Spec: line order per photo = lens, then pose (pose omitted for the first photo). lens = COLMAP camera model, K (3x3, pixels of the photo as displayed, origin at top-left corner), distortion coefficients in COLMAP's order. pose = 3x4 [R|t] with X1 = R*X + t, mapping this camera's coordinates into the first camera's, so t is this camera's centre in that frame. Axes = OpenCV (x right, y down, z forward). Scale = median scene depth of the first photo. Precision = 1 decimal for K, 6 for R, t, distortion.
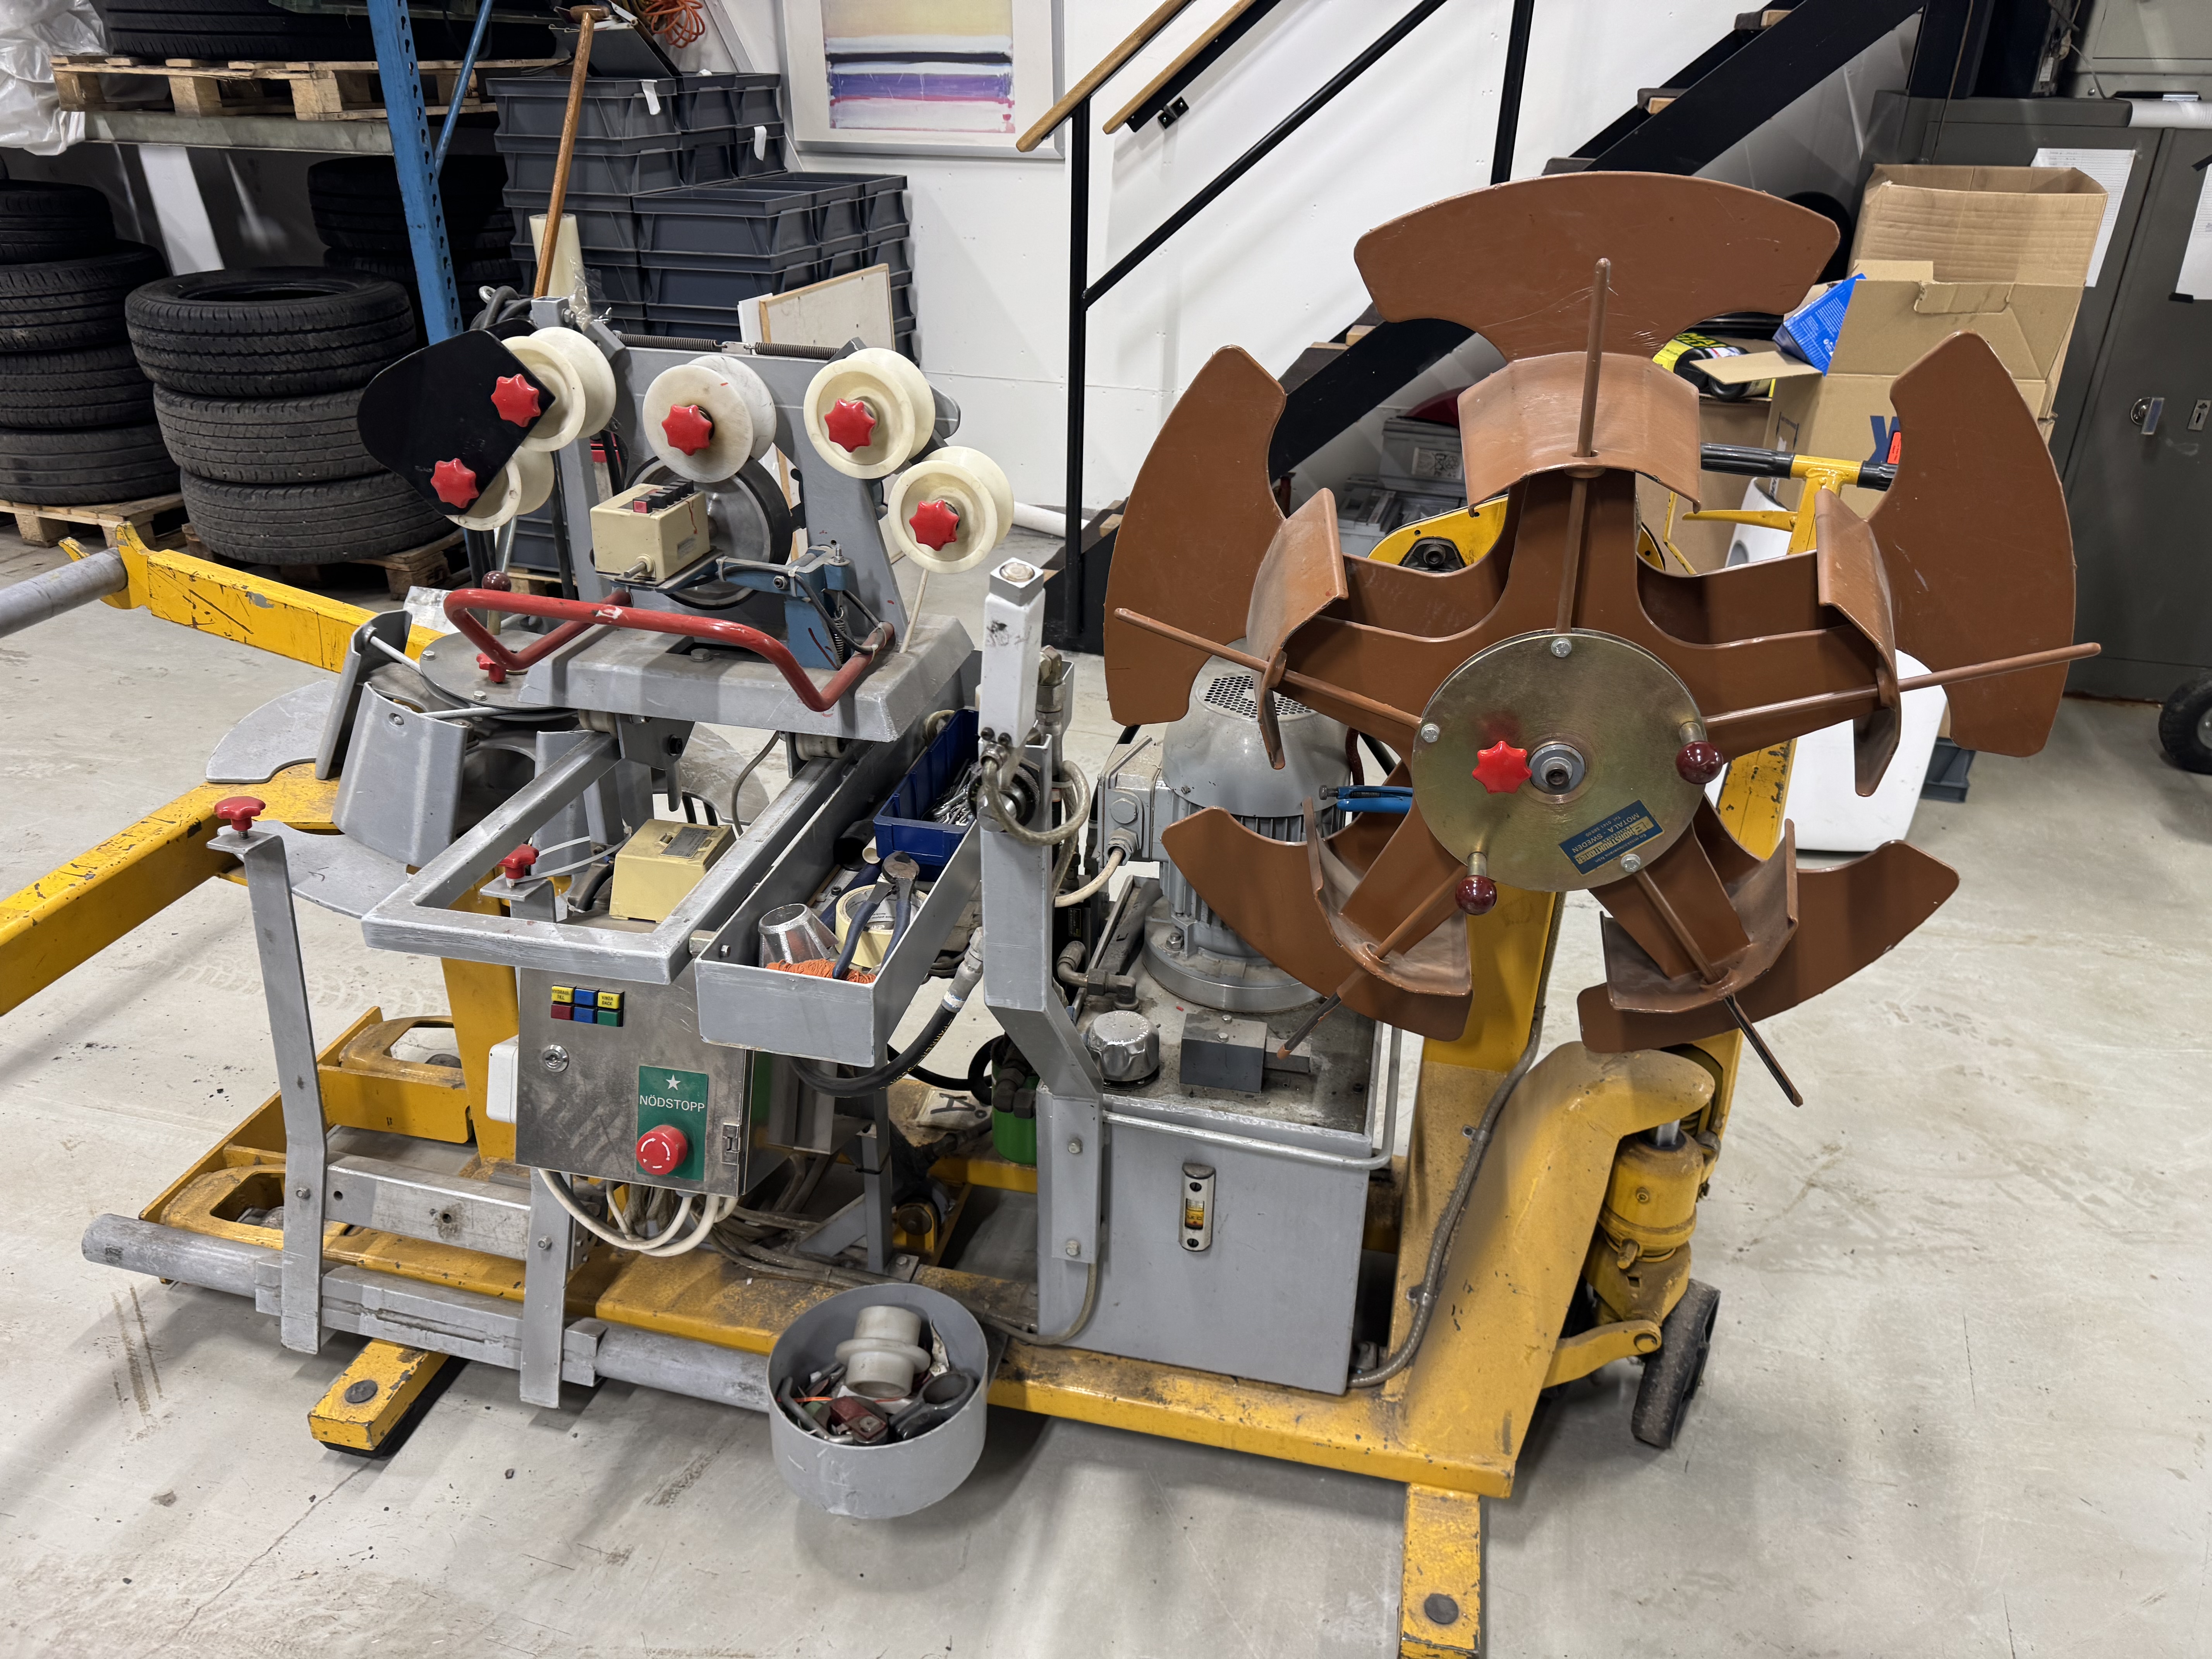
lens RADIAL K [[1551.8, 0, 1106.0], [0, 1551.8, 829.5], [0, 0, 1]] dist [0.041395, -0.052186]
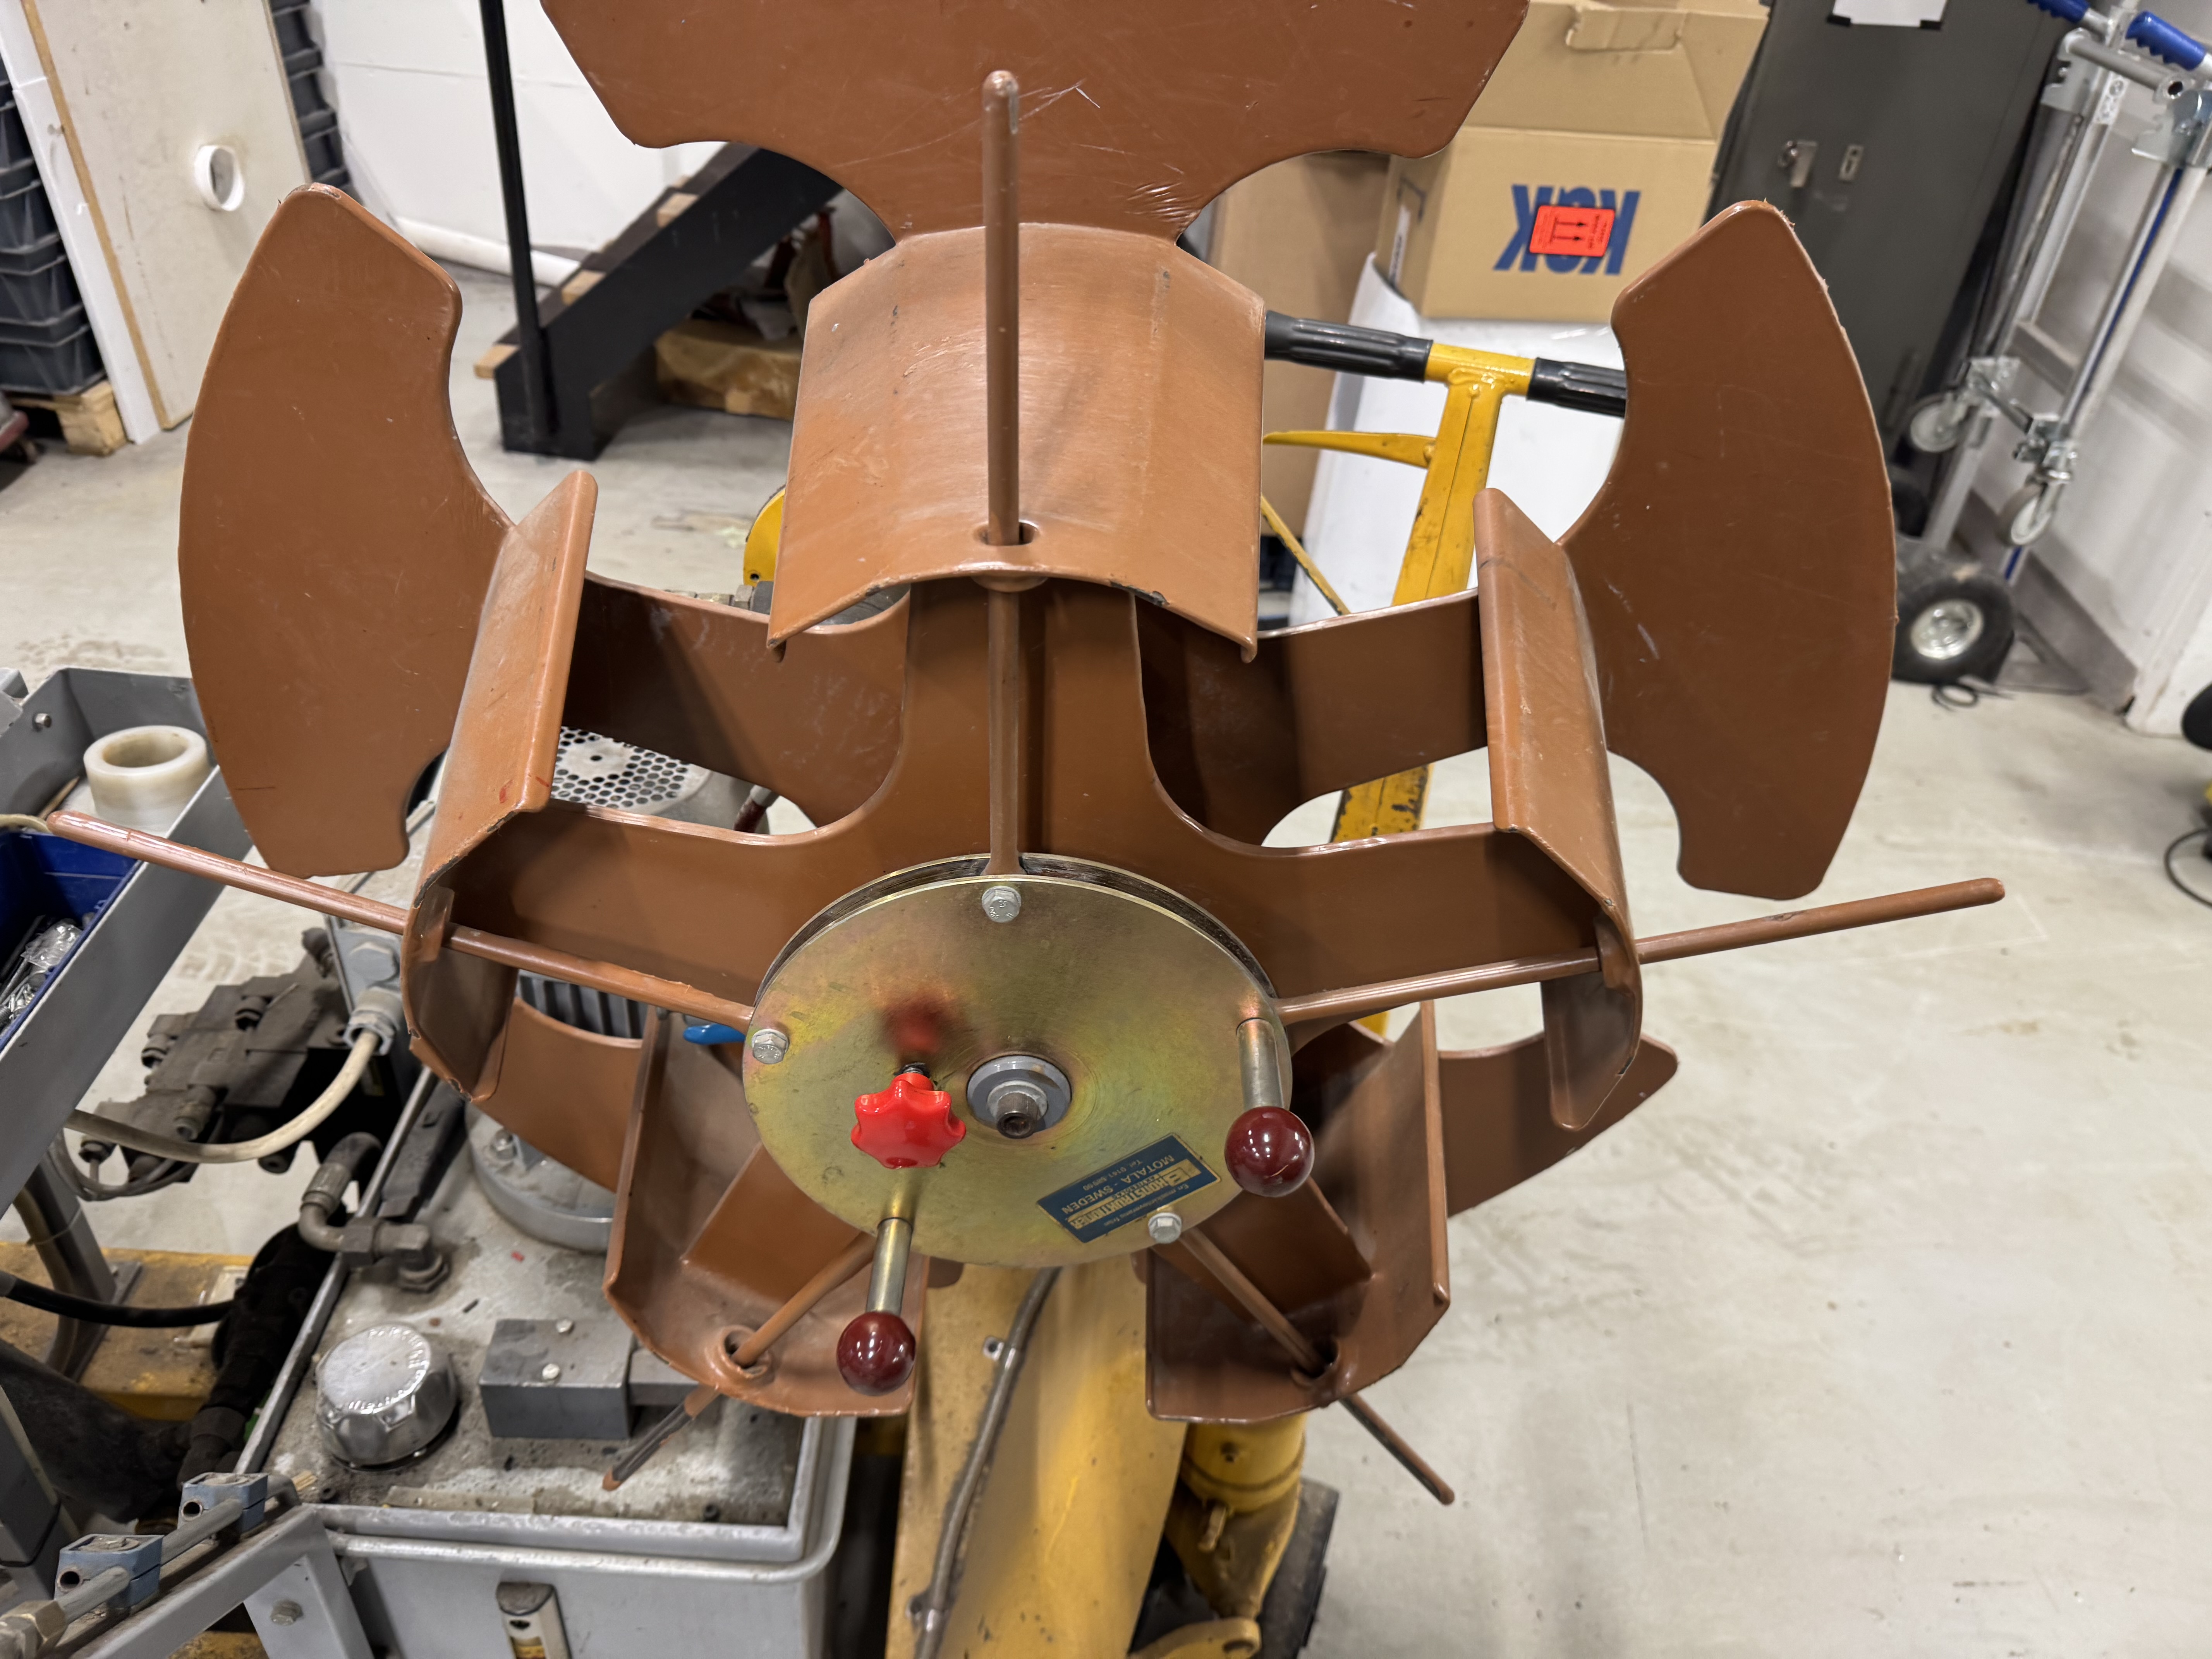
lens RADIAL K [[1566.0, 0, 1098.3], [0, 1566.0, 804.7], [0, 0, 1]] dist [0.031362, -0.043811]
pose [[0.975133, -0.078035, 0.207427, 0.151340], [0.041997, 0.984065, 0.172776, -0.154561], [-0.217604, -0.159768, 0.962872, 0.358755]]
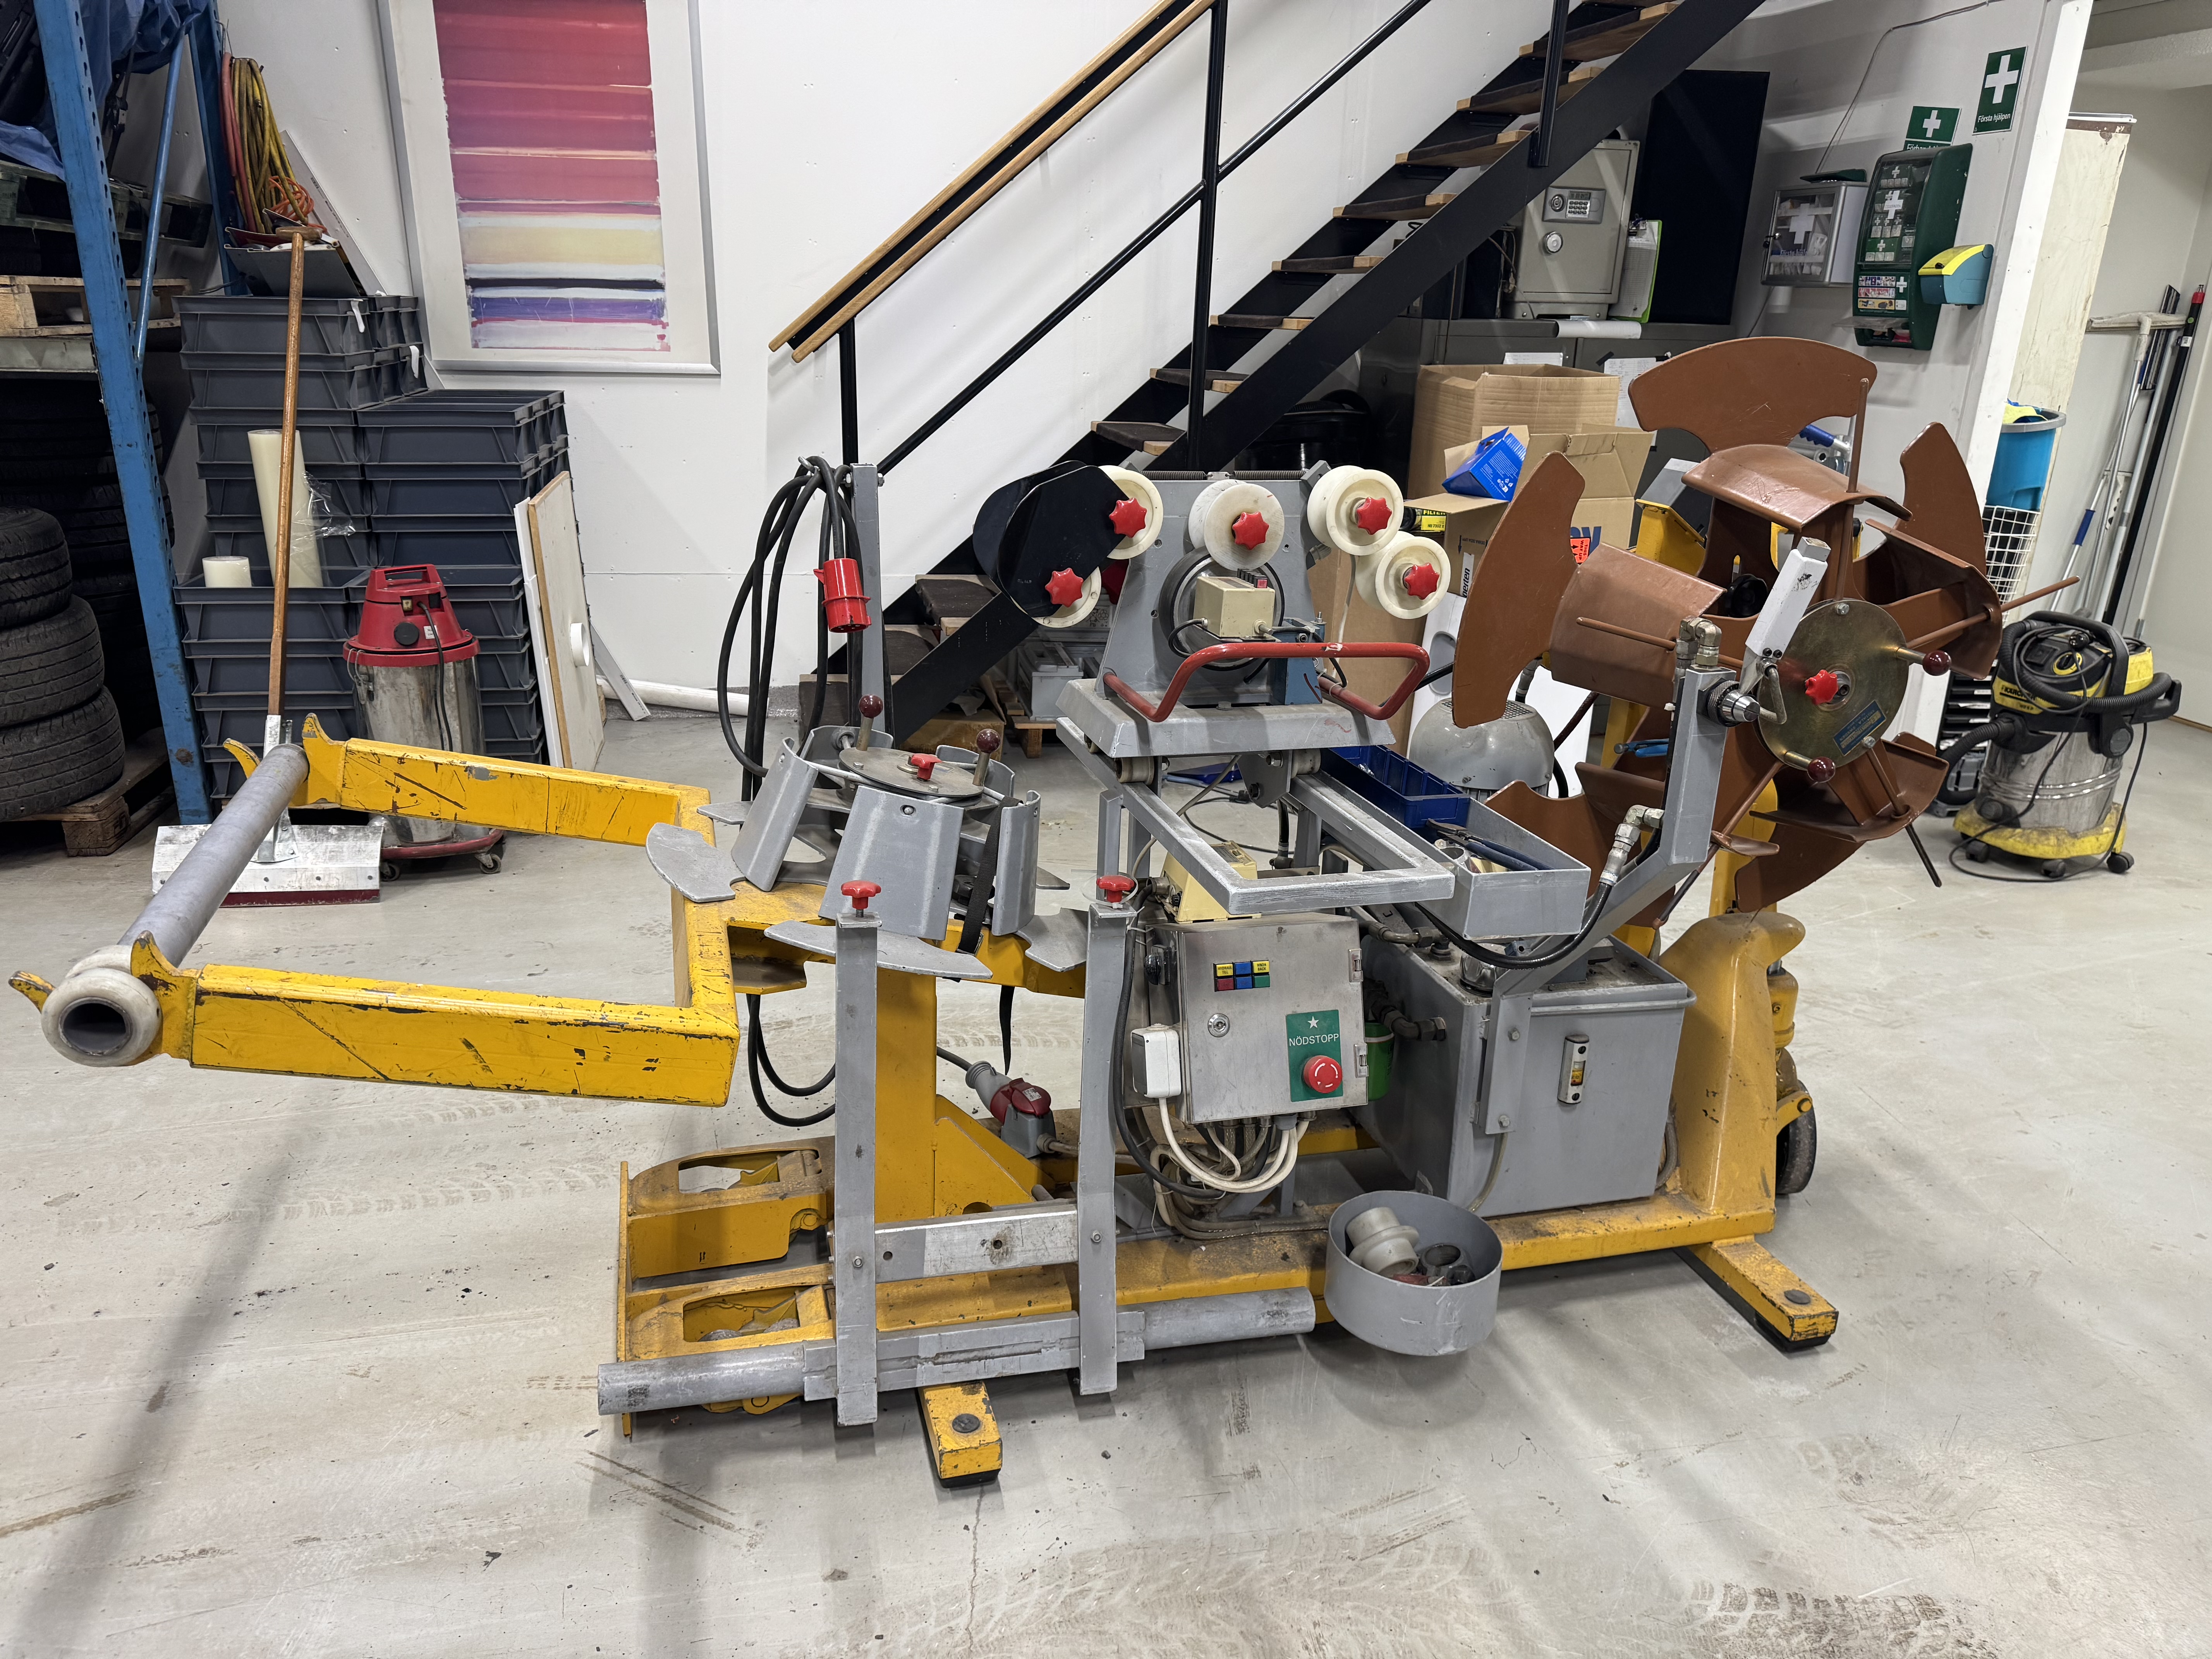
lens RADIAL K [[1570.7, 0, 1065.6], [0, 1570.7, 829.6], [0, 0, 1]] dist [0.041796, -0.047245]
pose [[0.888163, -0.137817, 0.438375, -0.806629], [0.196298, 0.976334, -0.090766, 0.067435], [-0.415491, 0.166667, 0.894197, -0.075703]]
